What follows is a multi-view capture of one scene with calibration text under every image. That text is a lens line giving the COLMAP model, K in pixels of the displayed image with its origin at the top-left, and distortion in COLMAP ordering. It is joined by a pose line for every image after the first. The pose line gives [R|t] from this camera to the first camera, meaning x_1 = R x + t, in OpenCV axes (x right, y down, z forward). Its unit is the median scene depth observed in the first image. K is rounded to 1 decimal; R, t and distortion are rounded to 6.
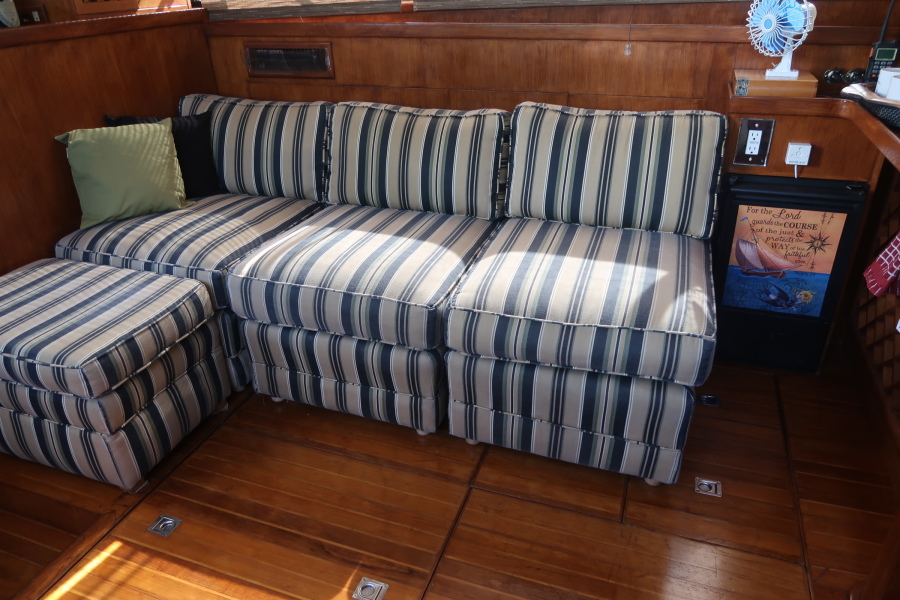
lens RADIAL K [[621.4, 0, 450.8], [0, 621.4, 301.6], [0, 0, 1]] dist [-0.009618, -0.008244]
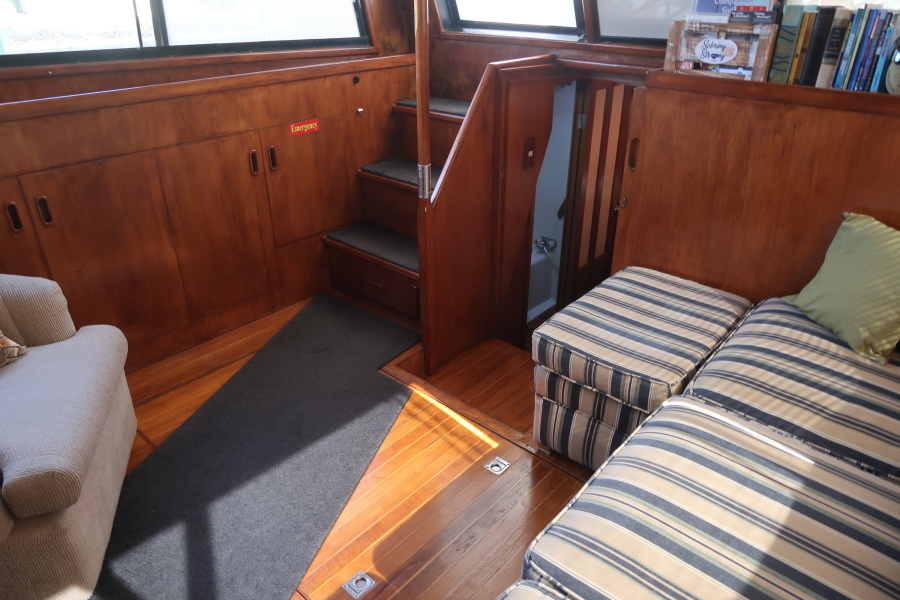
lens RADIAL K [[621.4, 0, 450.3], [0, 621.4, 303.3], [0, 0, 1]] dist [-0.009618, -0.008244]
pose [[-0.385375, 0.454131, -0.803275, 0.371415], [-0.426759, 0.684109, 0.591500, -0.483884], [0.818146, 0.570754, -0.069834, 0.704921]]
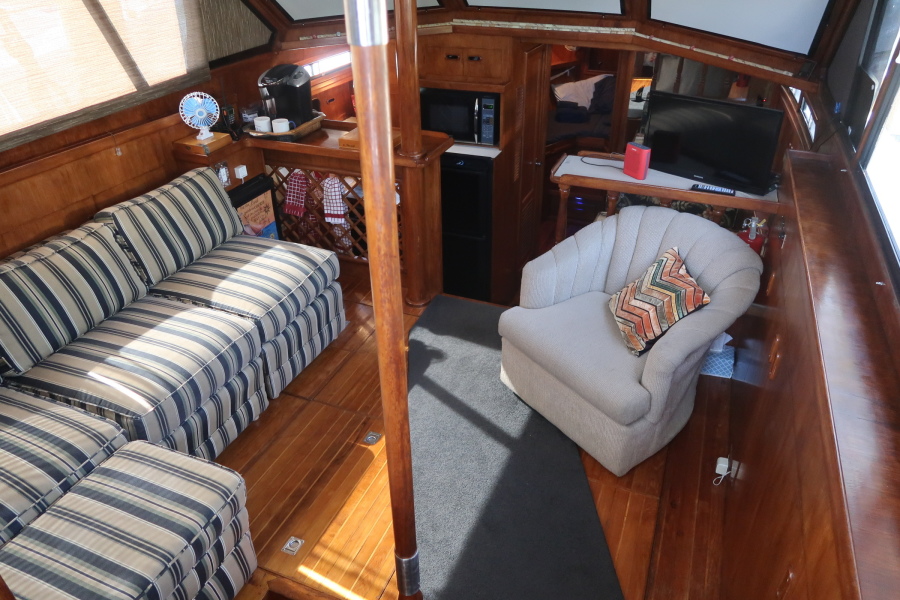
lens RADIAL K [[621.4, 0, 445.3], [0, 621.4, 297.5], [0, 0, 1]] dist [-0.009618, -0.008244]
pose [[0.058531, -0.497118, 0.865706, -1.175692], [0.485568, 0.771874, 0.410407, -0.403813], [-0.872237, 0.396337, 0.286564, 0.075485]]
